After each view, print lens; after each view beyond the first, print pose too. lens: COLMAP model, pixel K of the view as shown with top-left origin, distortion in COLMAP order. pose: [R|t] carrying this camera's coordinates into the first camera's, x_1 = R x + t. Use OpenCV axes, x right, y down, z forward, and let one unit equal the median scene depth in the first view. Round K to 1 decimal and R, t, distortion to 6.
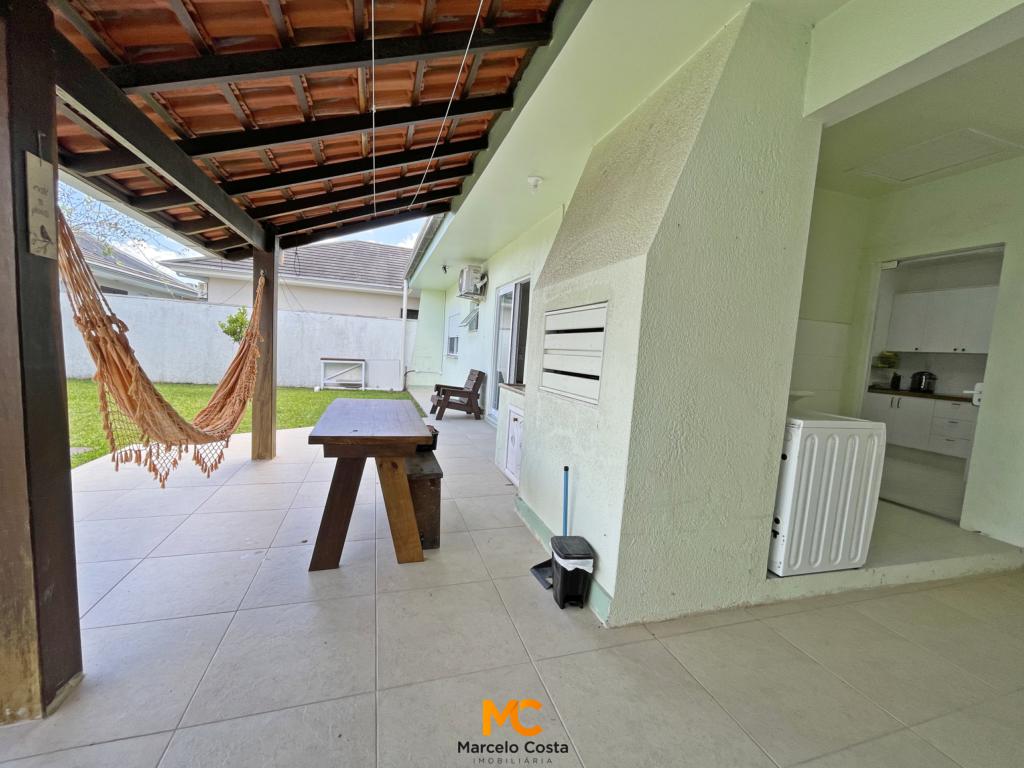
lens RADIAL K [[412.0, 0, 507.7], [0, 412.0, 390.3], [0, 0, 1]] dist [-0.003161, -0.000450]
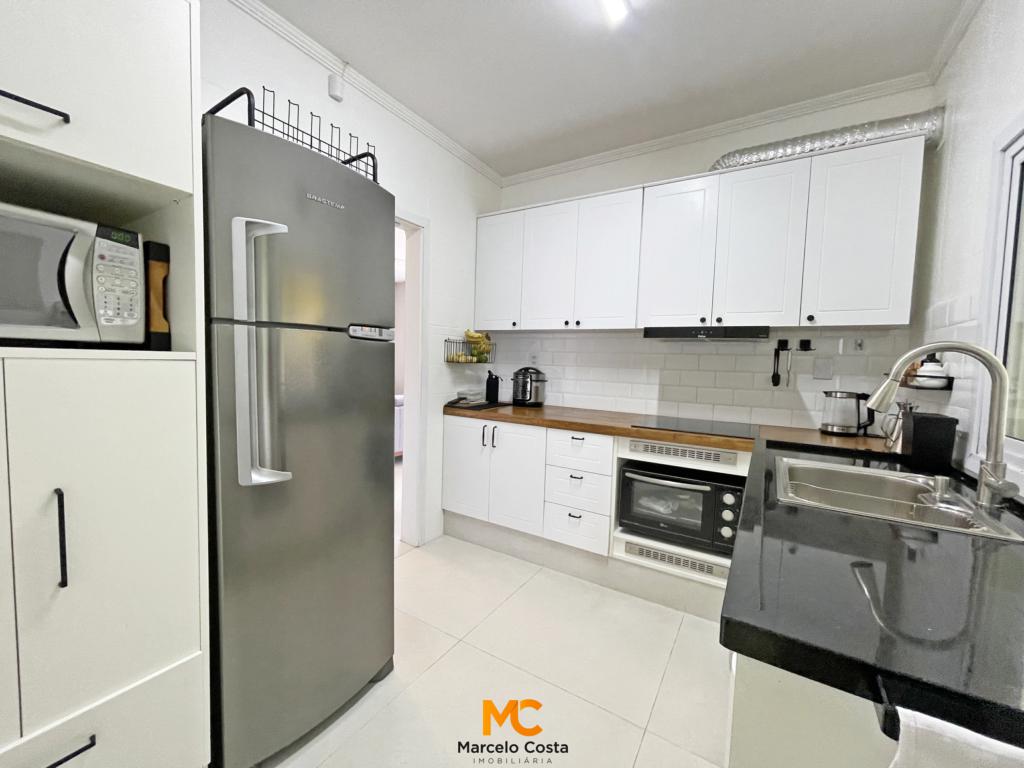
lens RADIAL K [[412.0, 0, 510.4], [0, 412.0, 386.8], [0, 0, 1]] dist [-0.003161, -0.000450]
pose [[0.757638, -0.079048, 0.647870, 0.643560], [0.080296, 0.996387, 0.027671, -0.036969], [-0.647716, 0.031057, 0.761248, 0.604784]]
